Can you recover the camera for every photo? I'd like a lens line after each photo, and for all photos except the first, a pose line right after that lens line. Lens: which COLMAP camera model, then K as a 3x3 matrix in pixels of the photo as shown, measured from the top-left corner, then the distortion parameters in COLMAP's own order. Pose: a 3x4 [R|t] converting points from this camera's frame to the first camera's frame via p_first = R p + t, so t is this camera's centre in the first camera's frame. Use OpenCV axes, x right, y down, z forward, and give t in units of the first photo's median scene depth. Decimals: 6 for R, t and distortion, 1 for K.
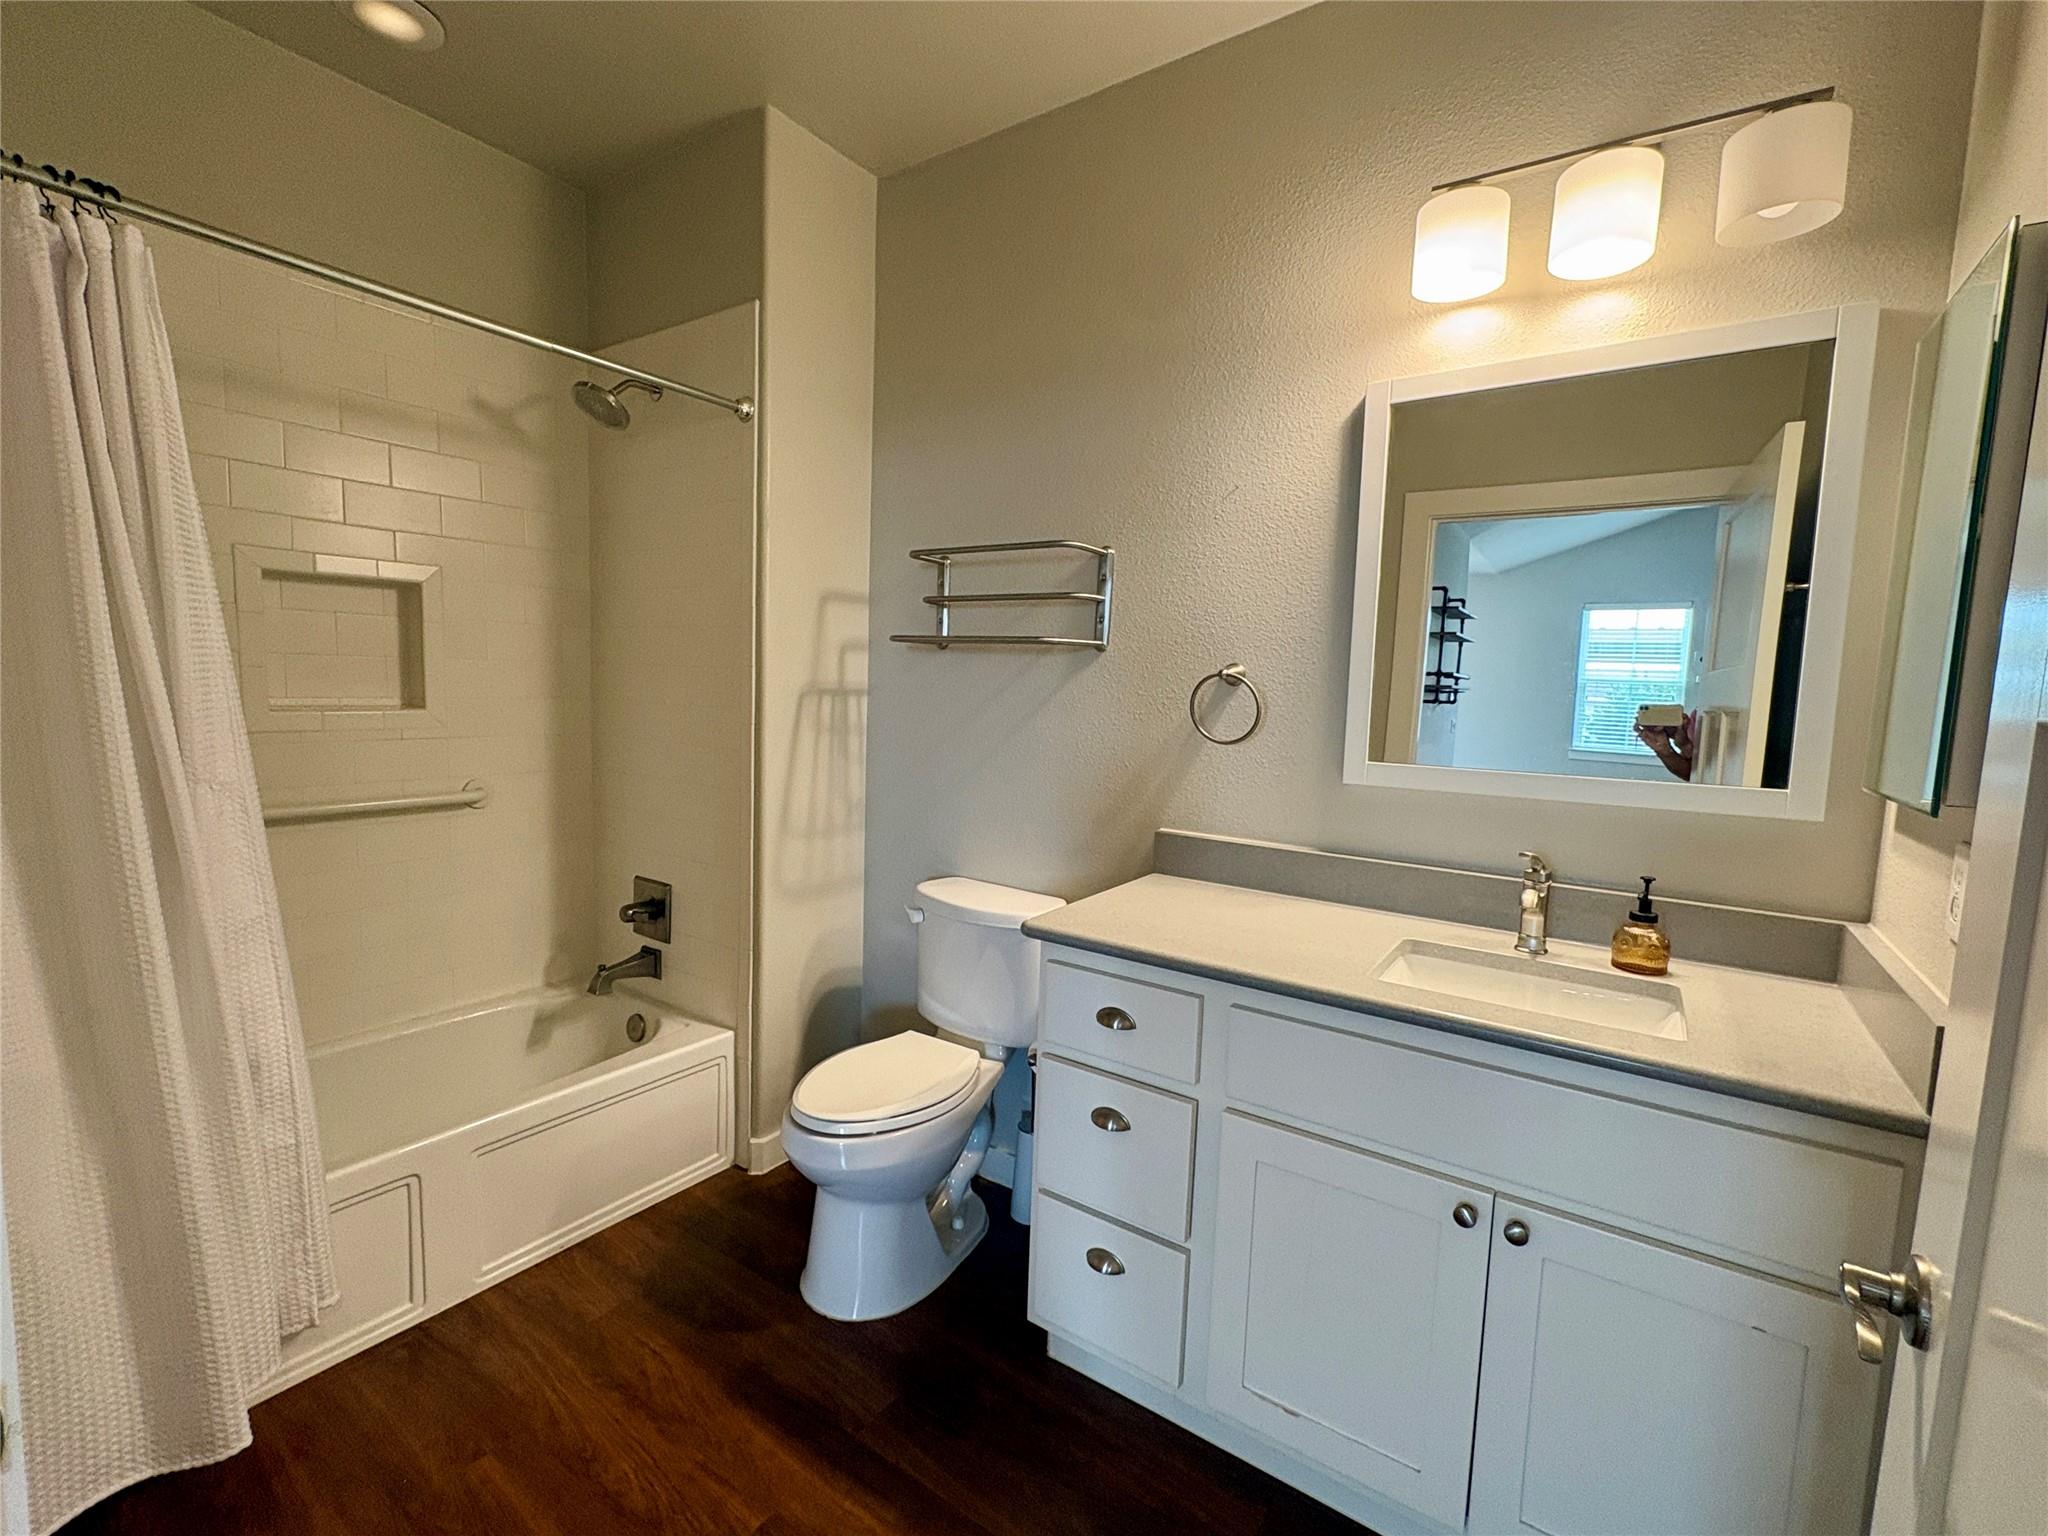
lens RADIAL K [[894.4, 0, 1024.2], [0, 894.4, 774.5], [0, 0, 1]] dist [0.000143, -0.000996]
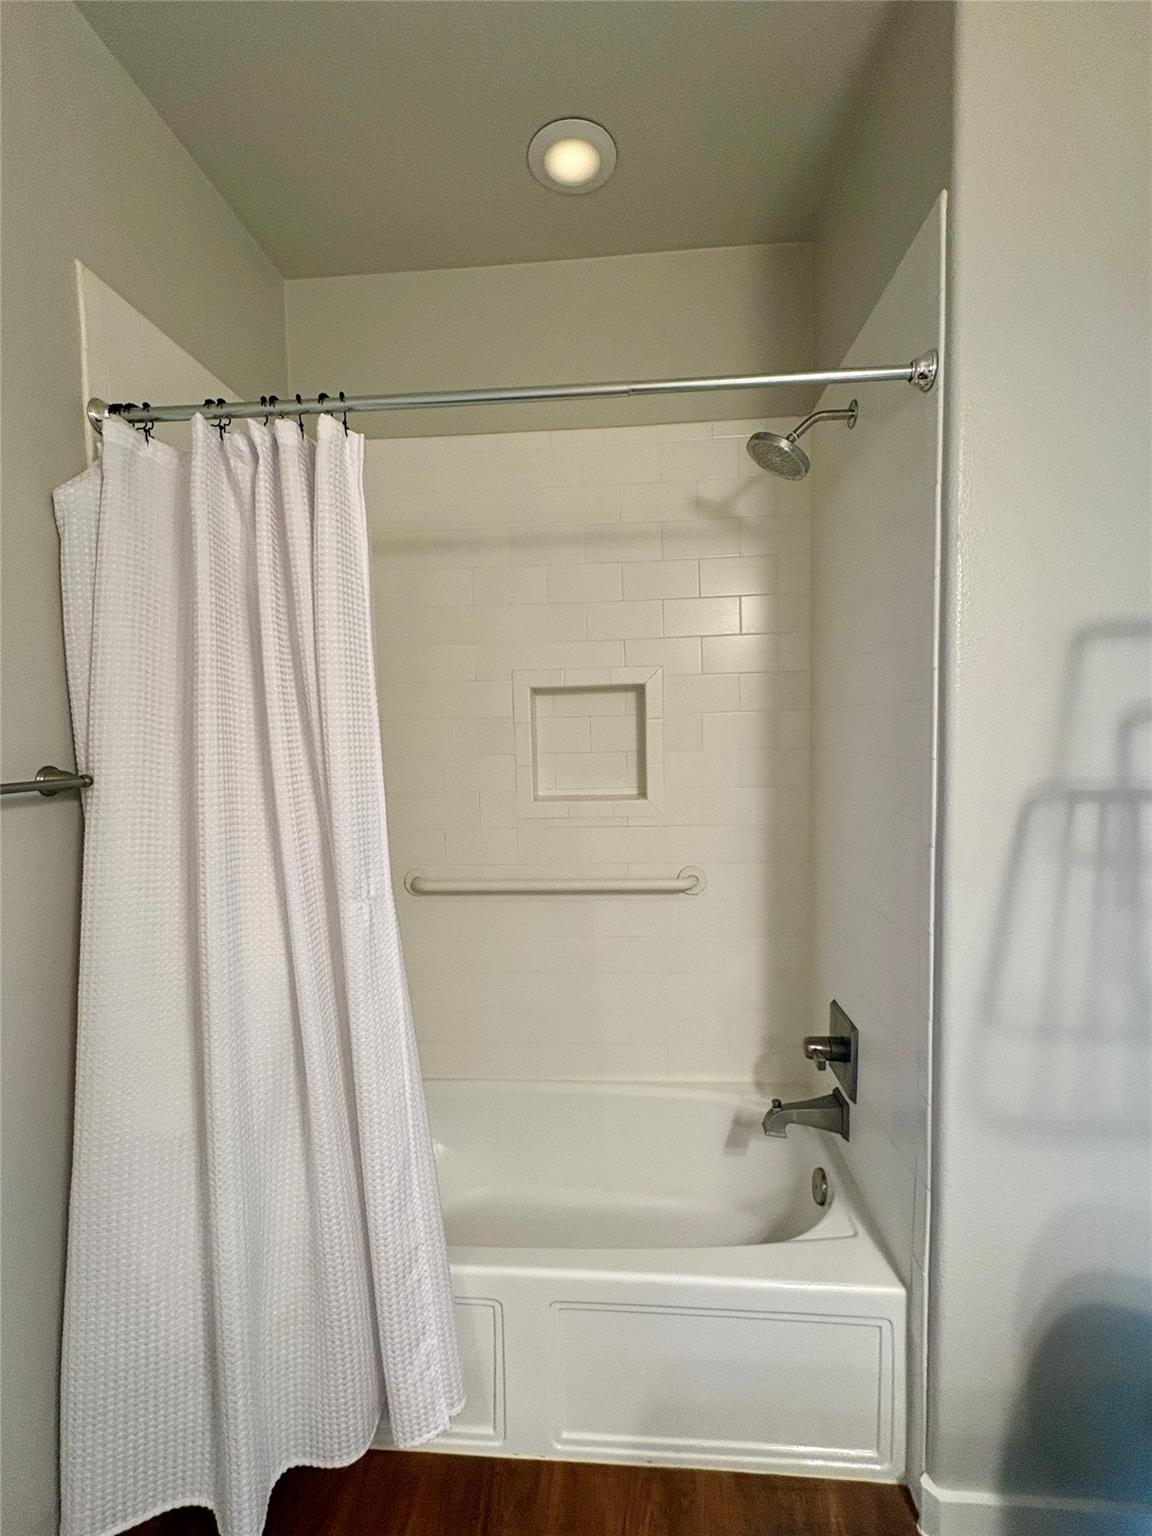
lens RADIAL K [[670.8, 0, 574.9], [0, 670.8, 768.9], [0, 0, 1]] dist [0.000143, -0.000996]
pose [[0.496194, 0.007352, -0.868181, -0.007700], [-0.051667, 0.998442, -0.021075, -0.084035], [0.866673, 0.055314, 0.495801, 0.495221]]
